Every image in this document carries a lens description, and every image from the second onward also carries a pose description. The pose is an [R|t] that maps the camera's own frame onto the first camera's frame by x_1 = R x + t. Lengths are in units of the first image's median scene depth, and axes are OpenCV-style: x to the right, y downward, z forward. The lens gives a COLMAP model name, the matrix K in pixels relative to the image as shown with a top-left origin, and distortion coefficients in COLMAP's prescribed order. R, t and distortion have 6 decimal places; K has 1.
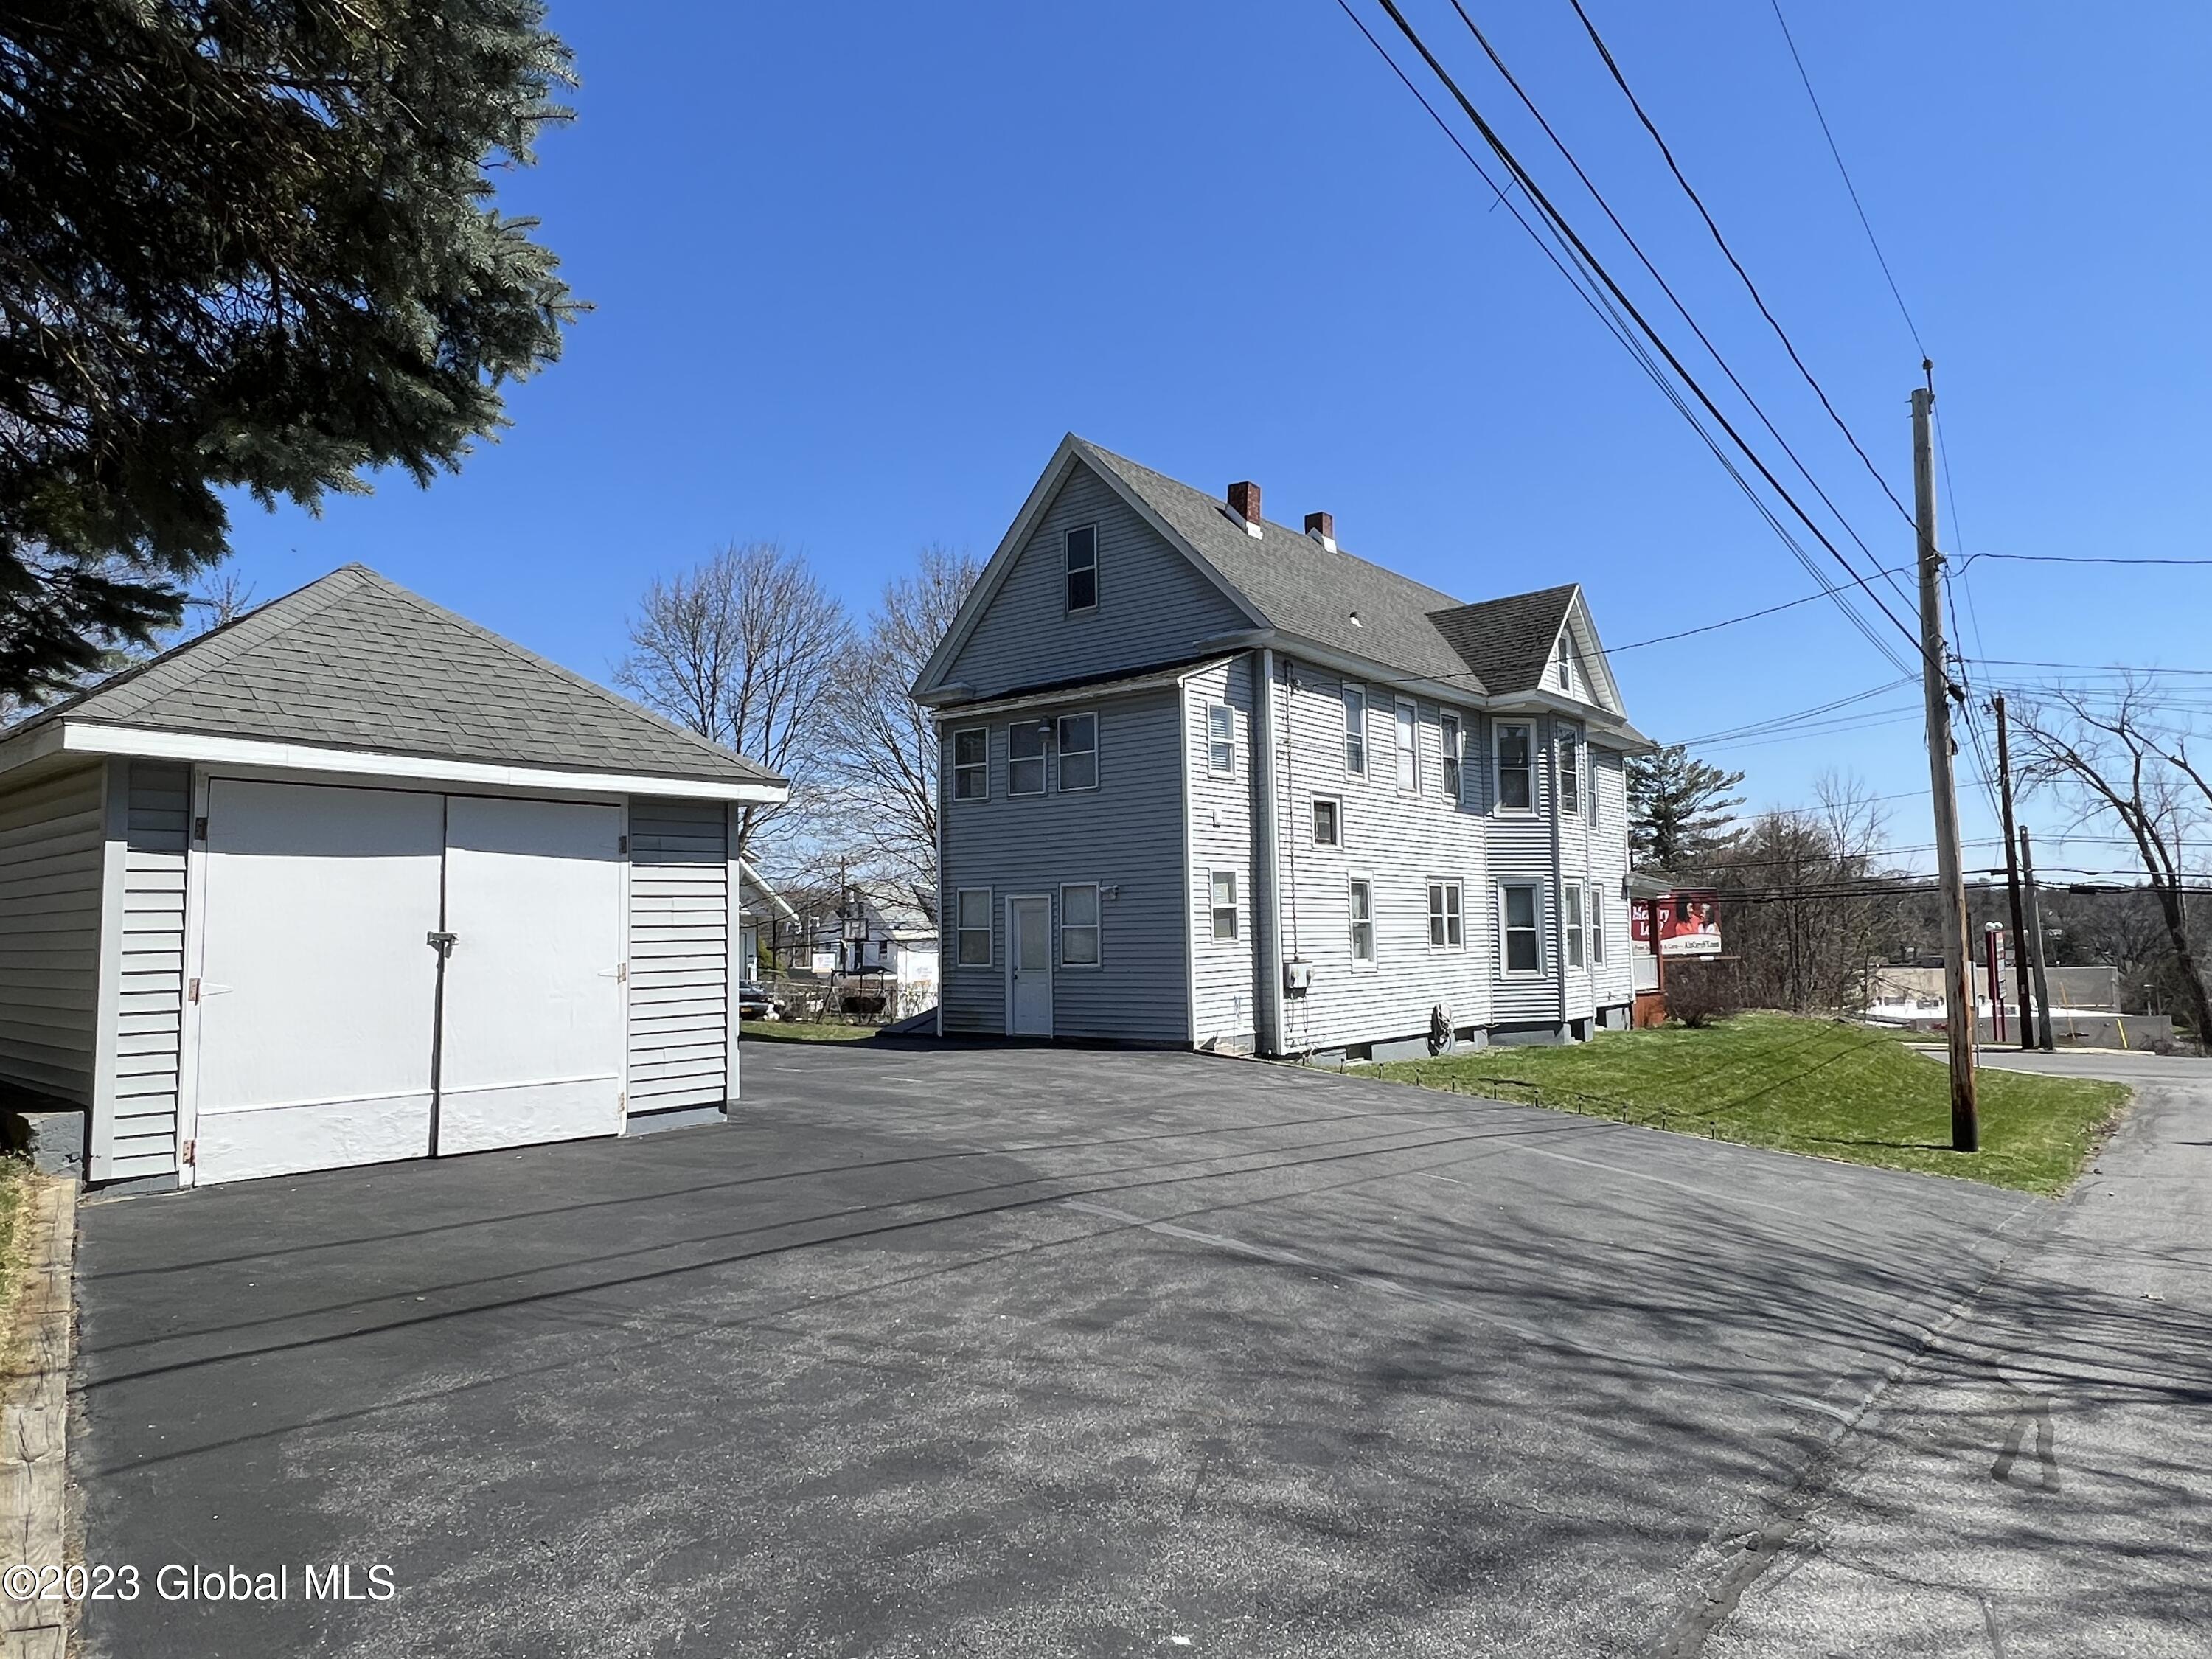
lens RADIAL K [[1322.9, 0, 1106.0], [0, 1322.9, 829.5], [0, 0, 1]] dist [0.002591, 0.000826]
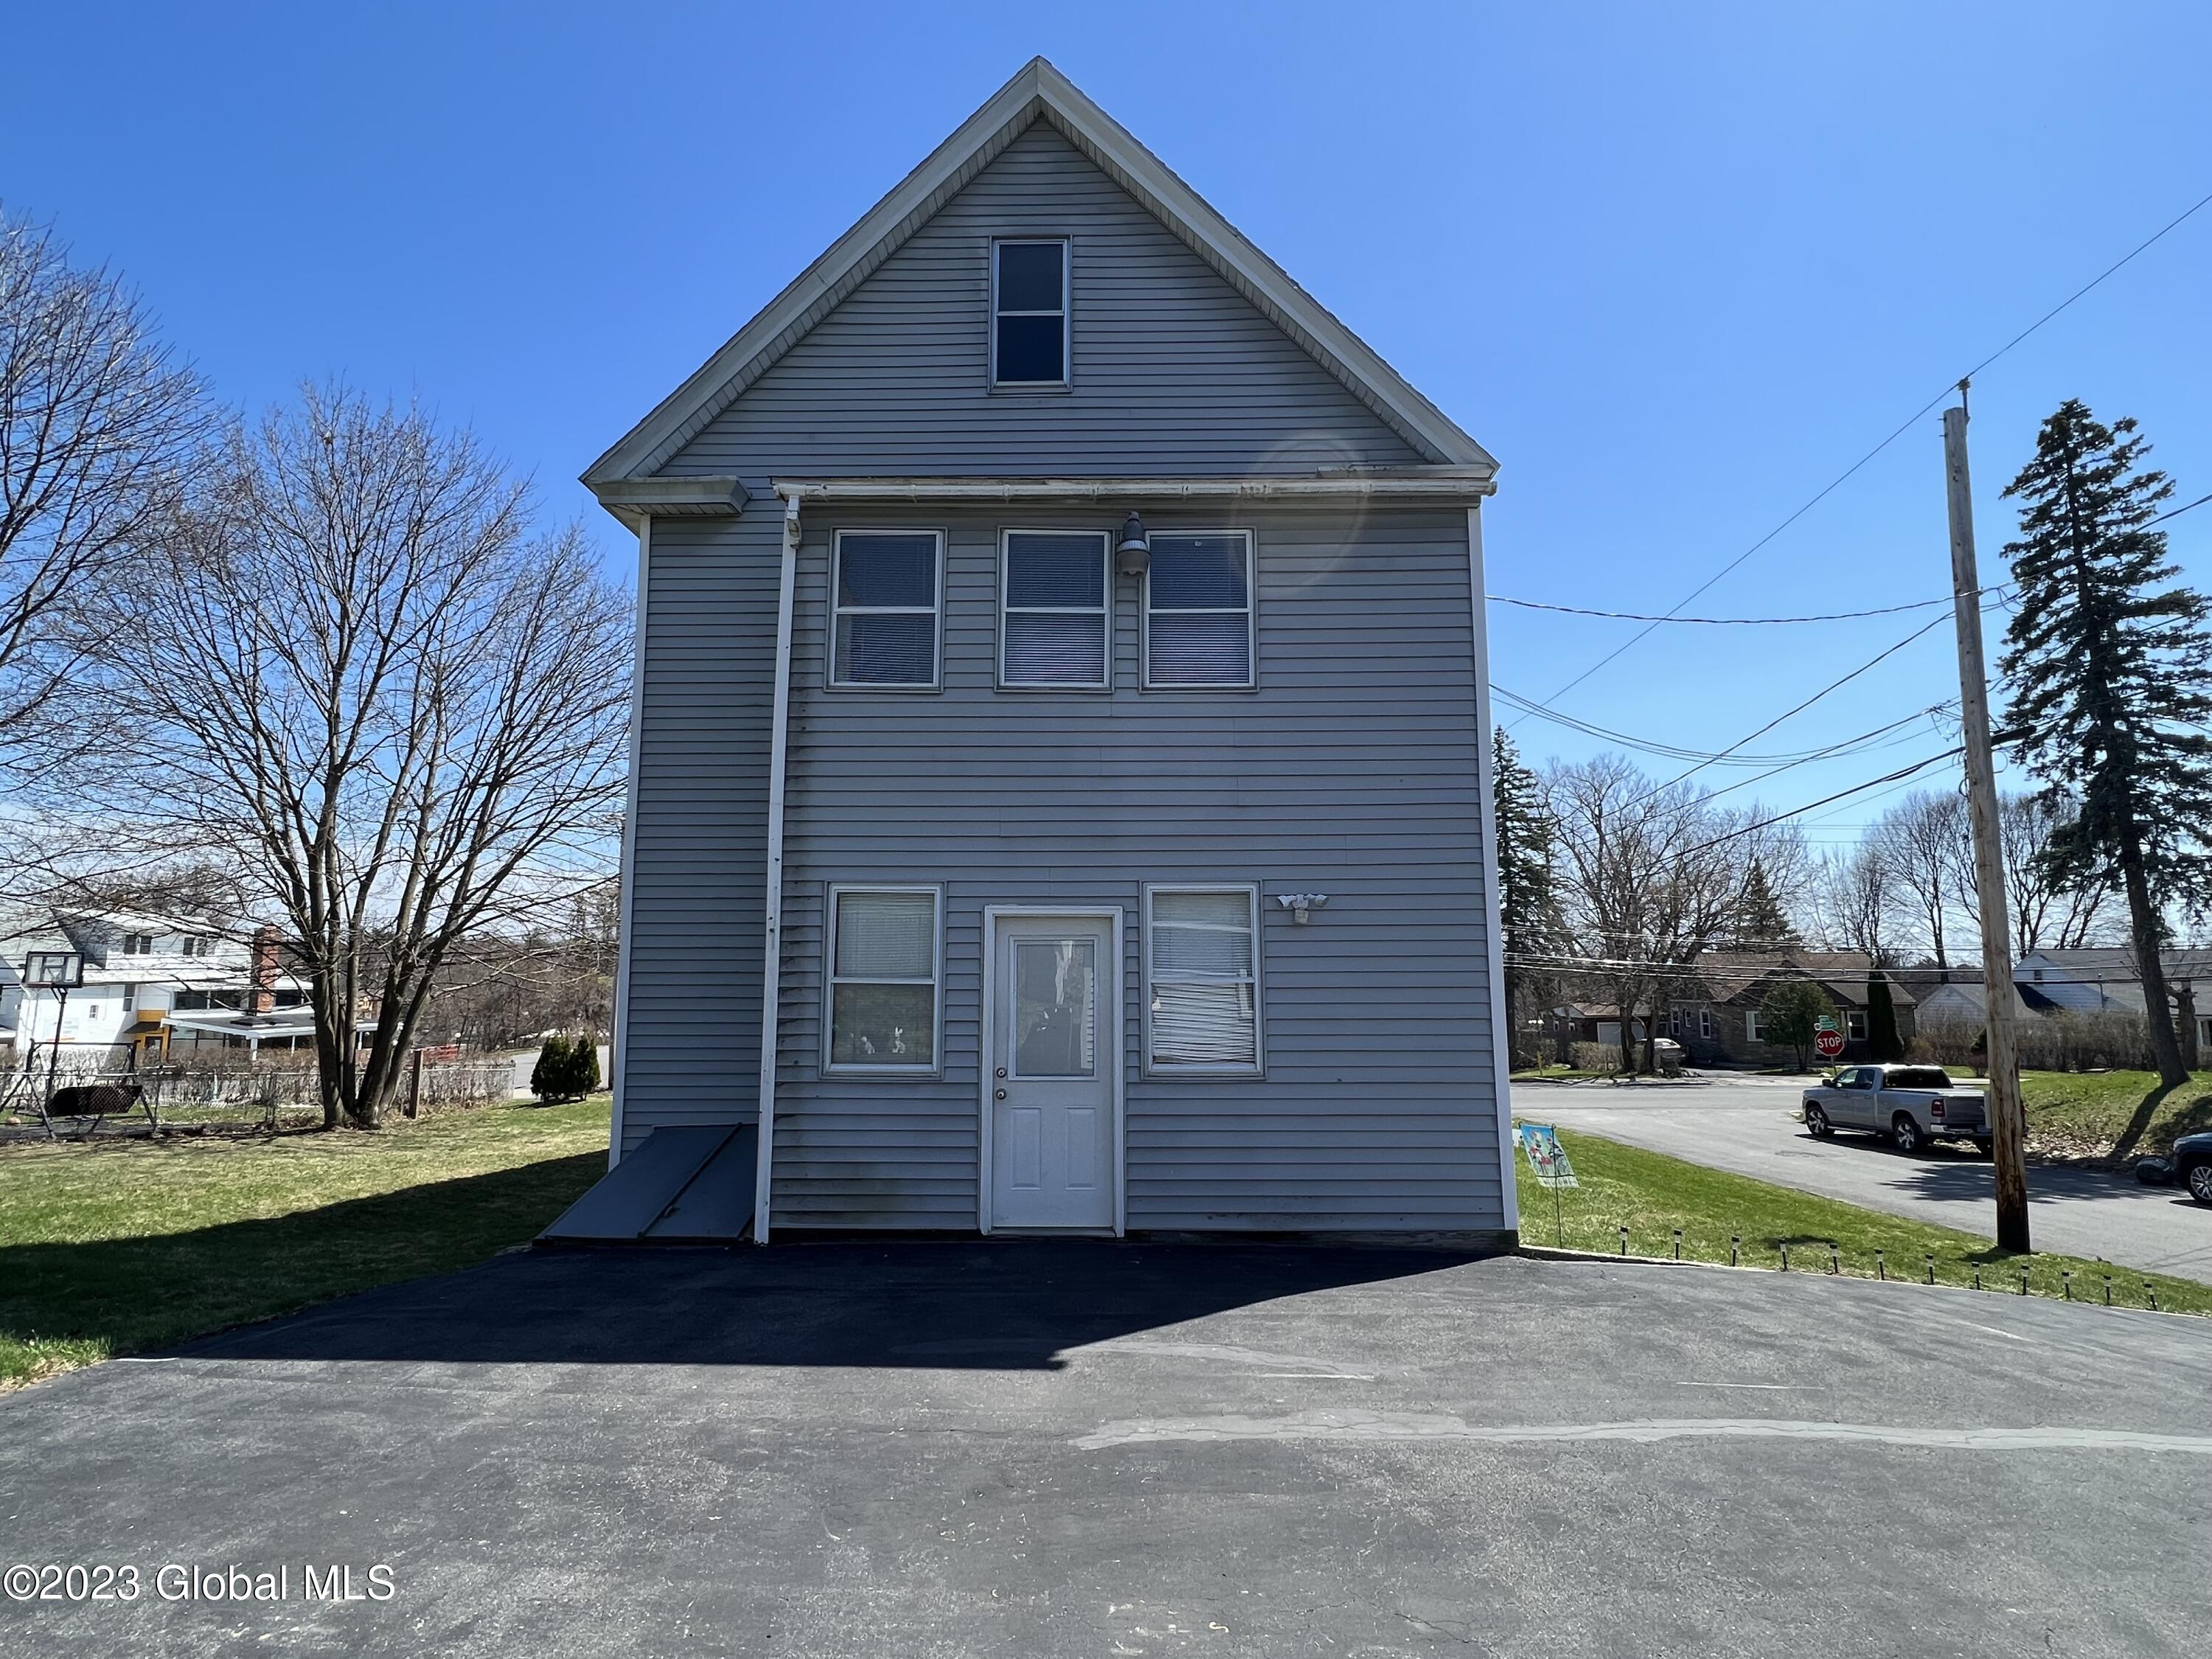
lens RADIAL K [[1113.3, 0, 1106.0], [0, 1113.3, 829.5], [0, 0, 1]] dist [-0.003826, -0.000543]
pose [[0.795244, 0.093355, 0.599059, -0.268934], [-0.059526, 0.995323, -0.076088, 0.050205], [-0.603360, 0.024849, 0.797082, 0.683064]]
